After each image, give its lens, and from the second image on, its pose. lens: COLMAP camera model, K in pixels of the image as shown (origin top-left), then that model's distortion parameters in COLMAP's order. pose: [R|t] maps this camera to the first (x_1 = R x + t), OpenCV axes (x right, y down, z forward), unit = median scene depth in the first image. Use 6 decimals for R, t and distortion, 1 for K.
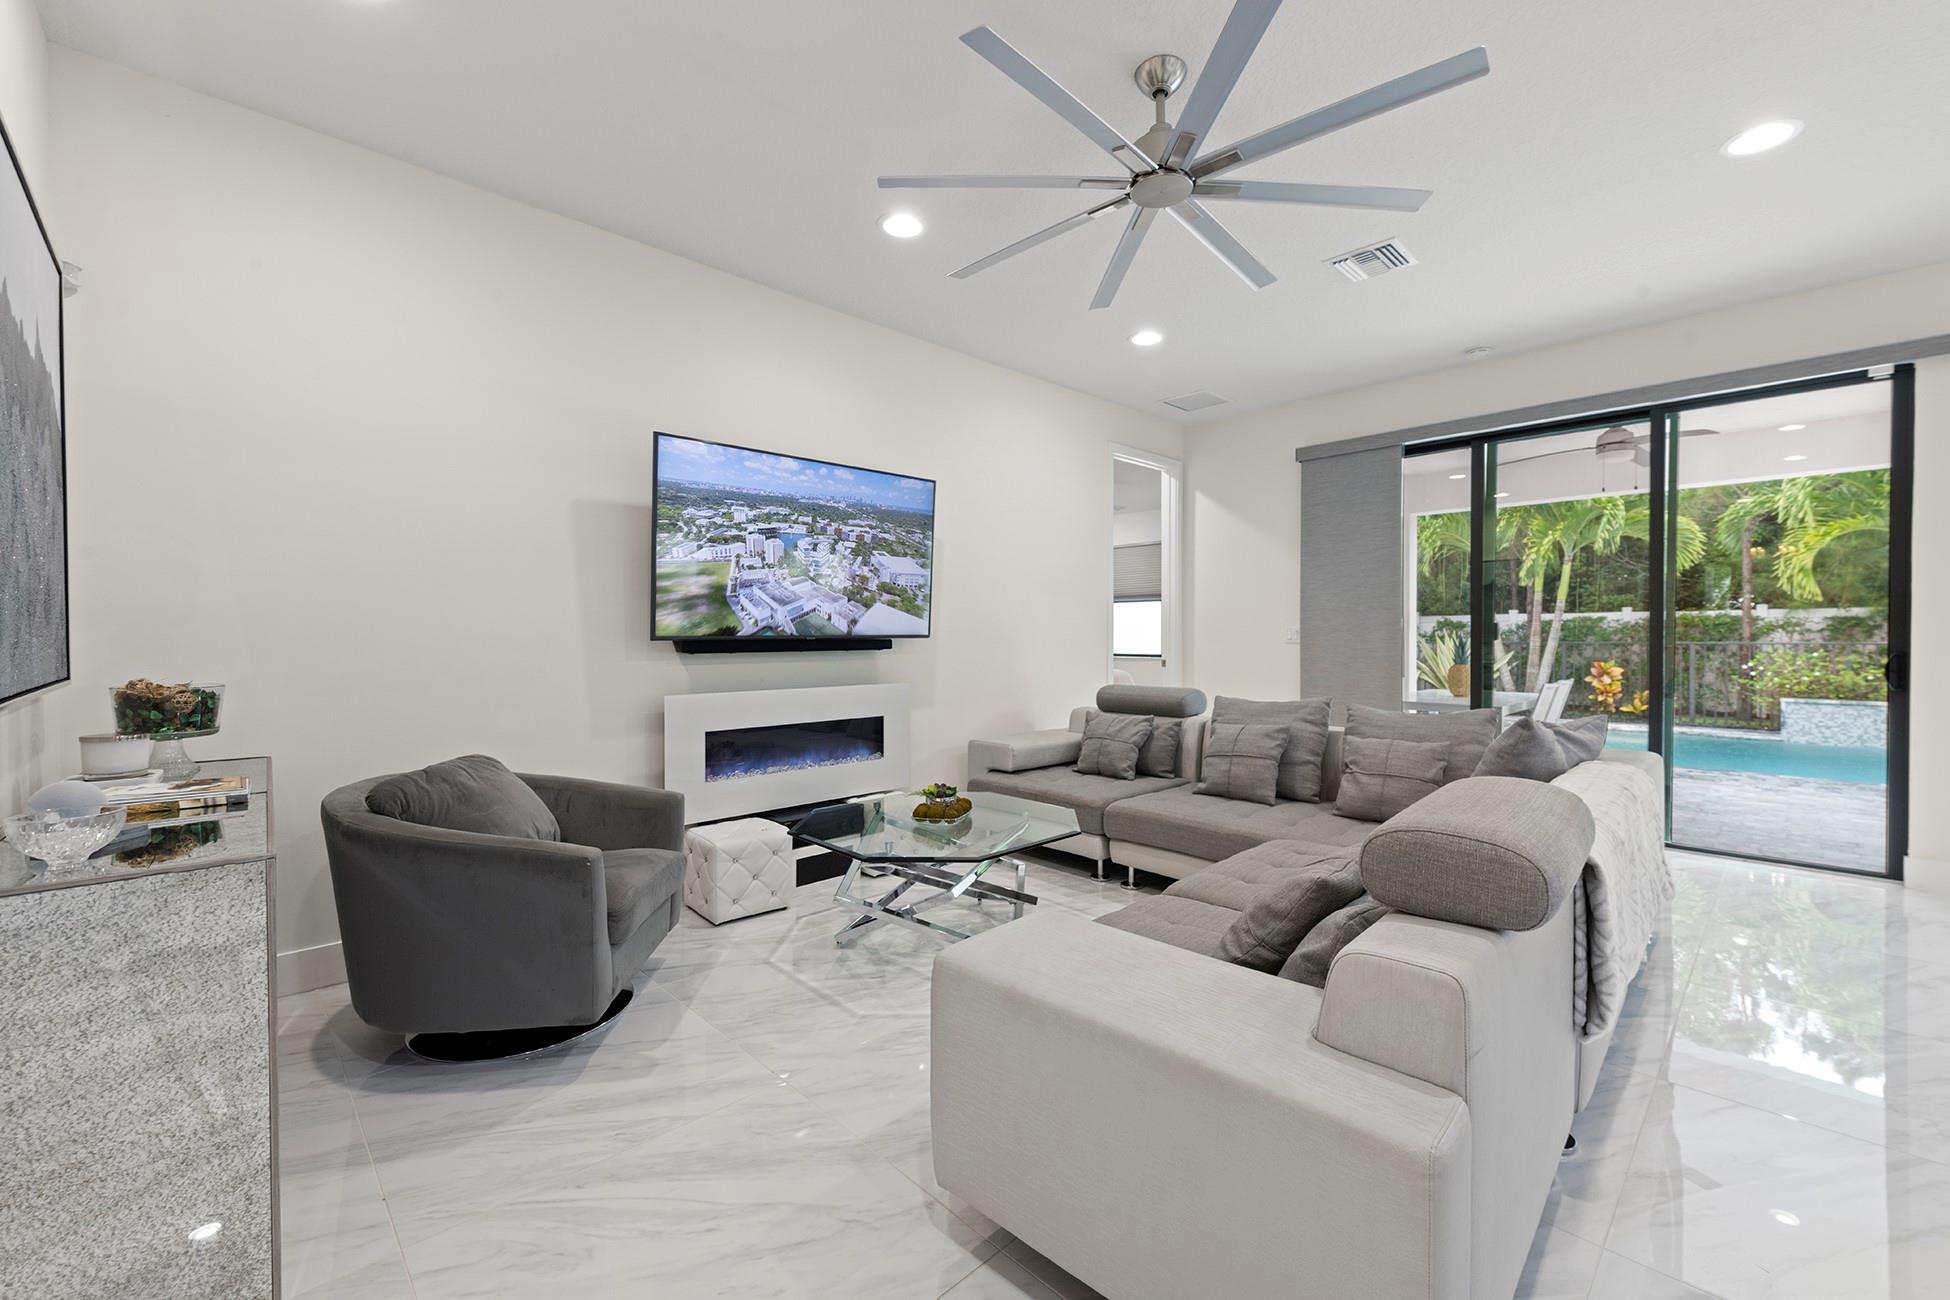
lens RADIAL K [[787.1, 0, 1004.2], [0, 787.1, 638.9], [0, 0, 1]] dist [-0.000991, -0.000031]
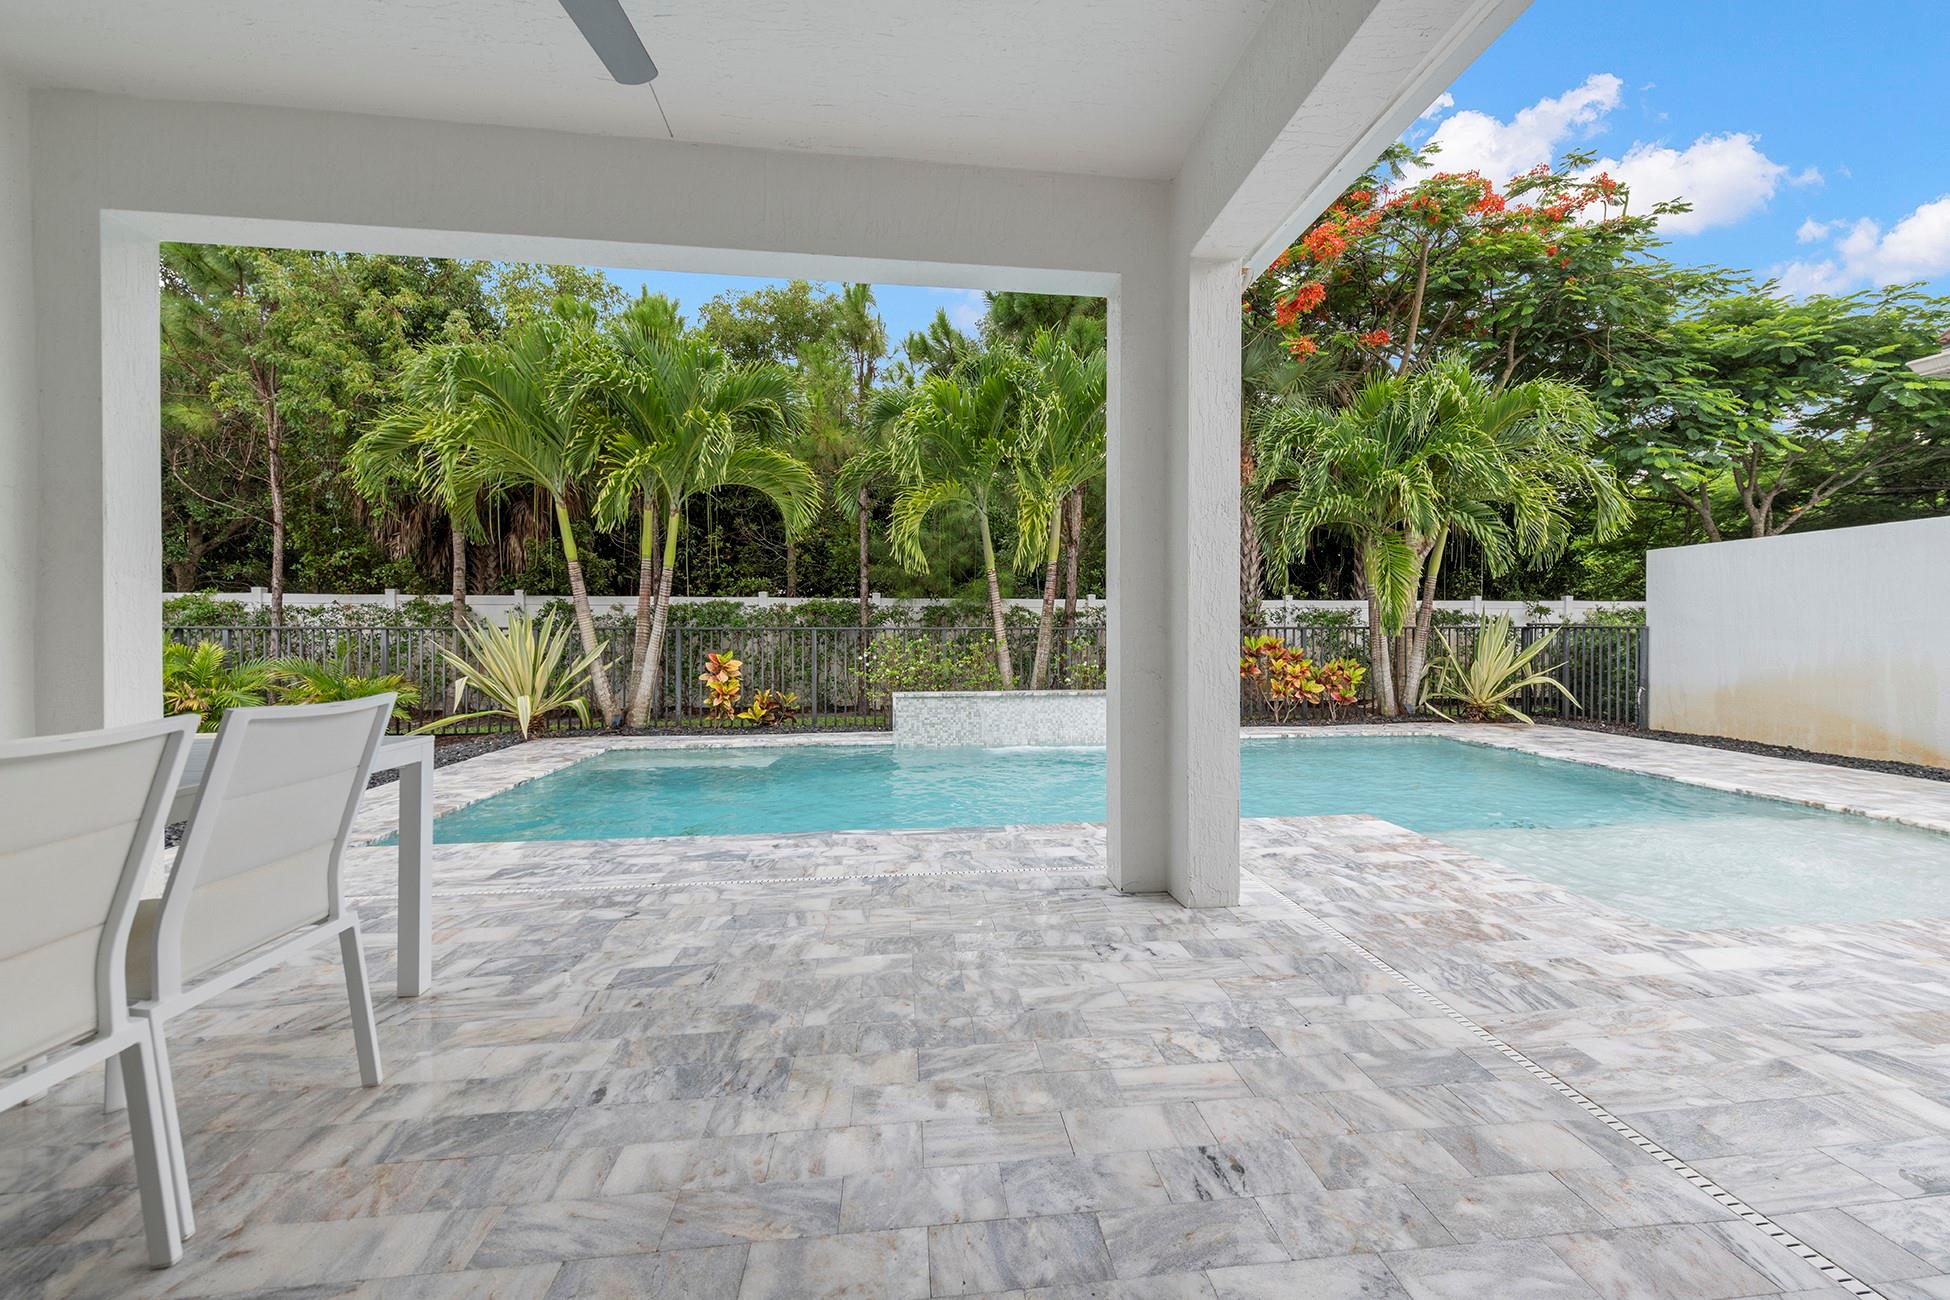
lens RADIAL K [[787.1, 0, 1004.2], [0, 787.1, 638.9], [0, 0, 1]] dist [-0.000991, -0.000031]
pose [[0.600749, 0.001299, 0.799437, 0.331219], [-0.000310, 0.999999, -0.001393, 0.016585], [-0.799438, 0.000589, 0.600749, 0.341577]]
